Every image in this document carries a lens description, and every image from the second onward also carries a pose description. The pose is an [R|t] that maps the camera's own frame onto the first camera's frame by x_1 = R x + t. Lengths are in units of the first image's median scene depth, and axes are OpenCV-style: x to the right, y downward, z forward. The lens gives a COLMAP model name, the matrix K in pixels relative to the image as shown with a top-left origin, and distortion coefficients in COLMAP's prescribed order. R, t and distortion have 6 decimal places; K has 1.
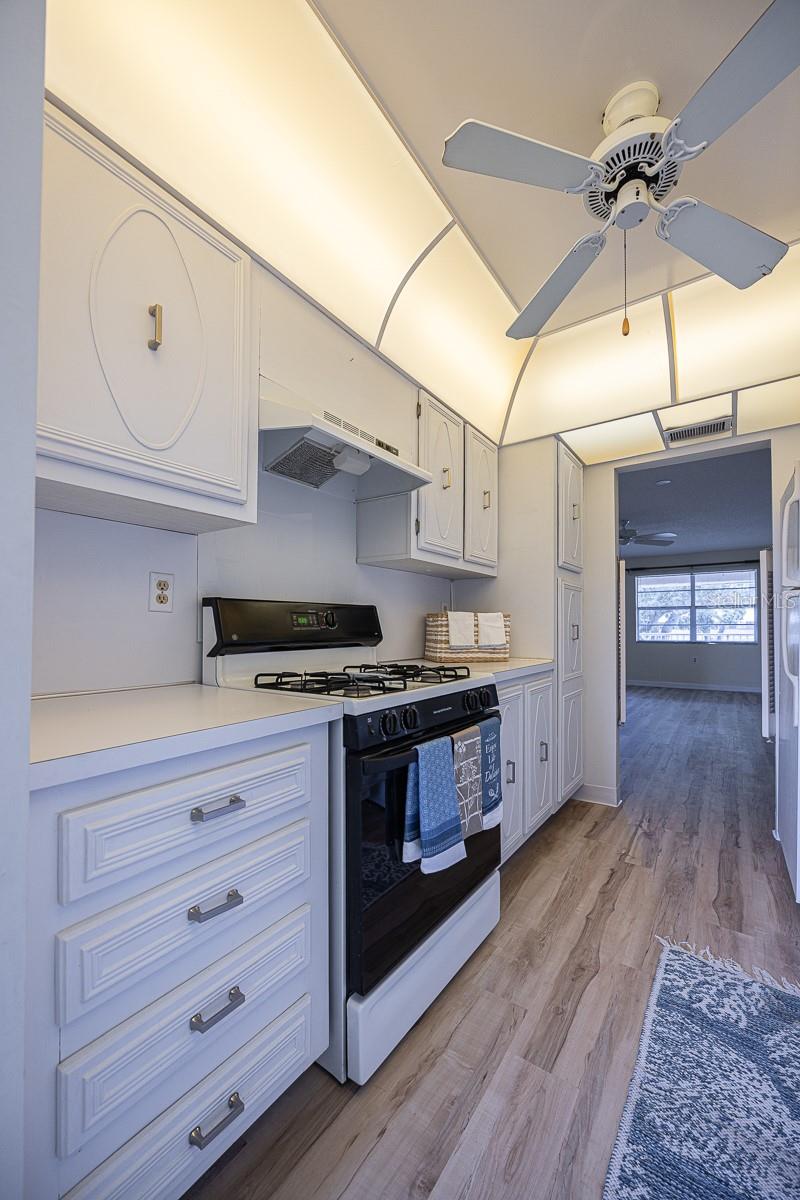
lens RADIAL K [[472.8, 0, 400.4], [0, 472.8, 619.9], [0, 0, 1]] dist [0.000522, -0.000249]
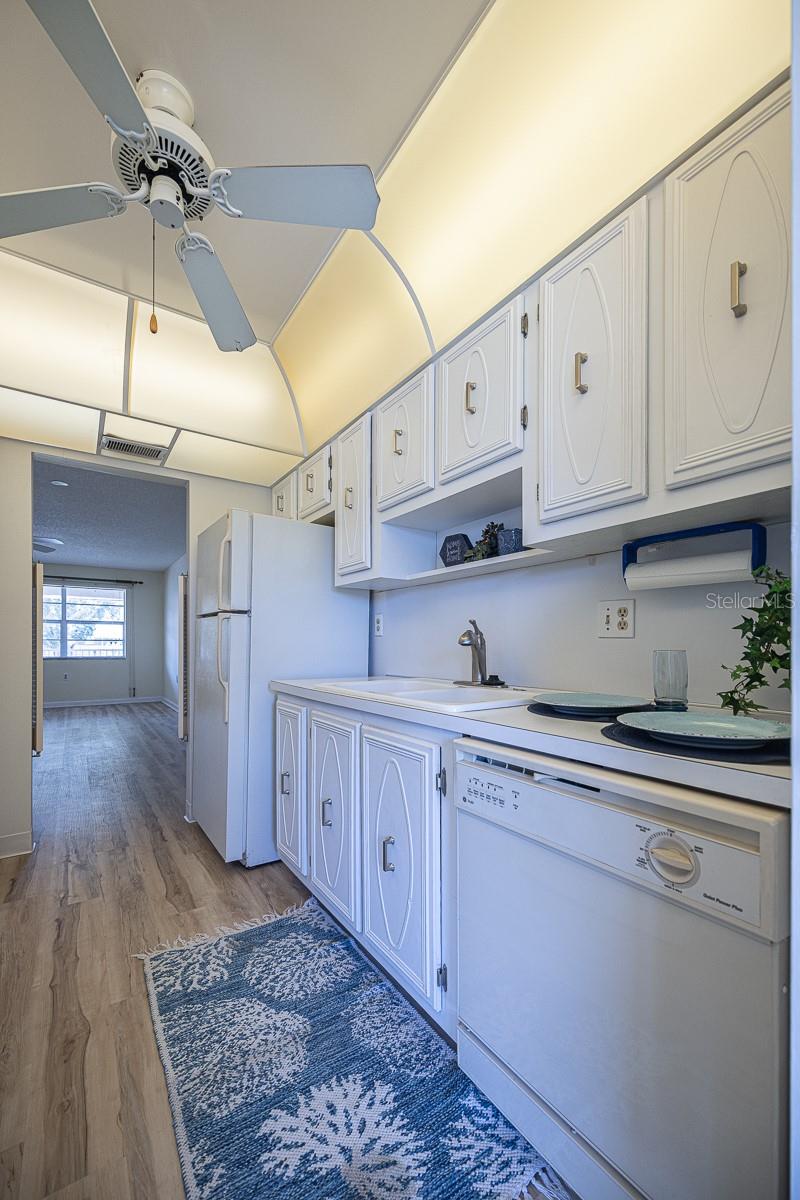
lens RADIAL K [[475.2, 0, 398.7], [0, 475.2, 647.0], [0, 0, 1]] dist [-0.000455, -0.000109]
pose [[0.358156, -0.000960, 0.933661, -0.191402], [-0.022142, 0.999710, 0.009521, 0.004715], [-0.933399, -0.024083, 0.358030, 0.150920]]
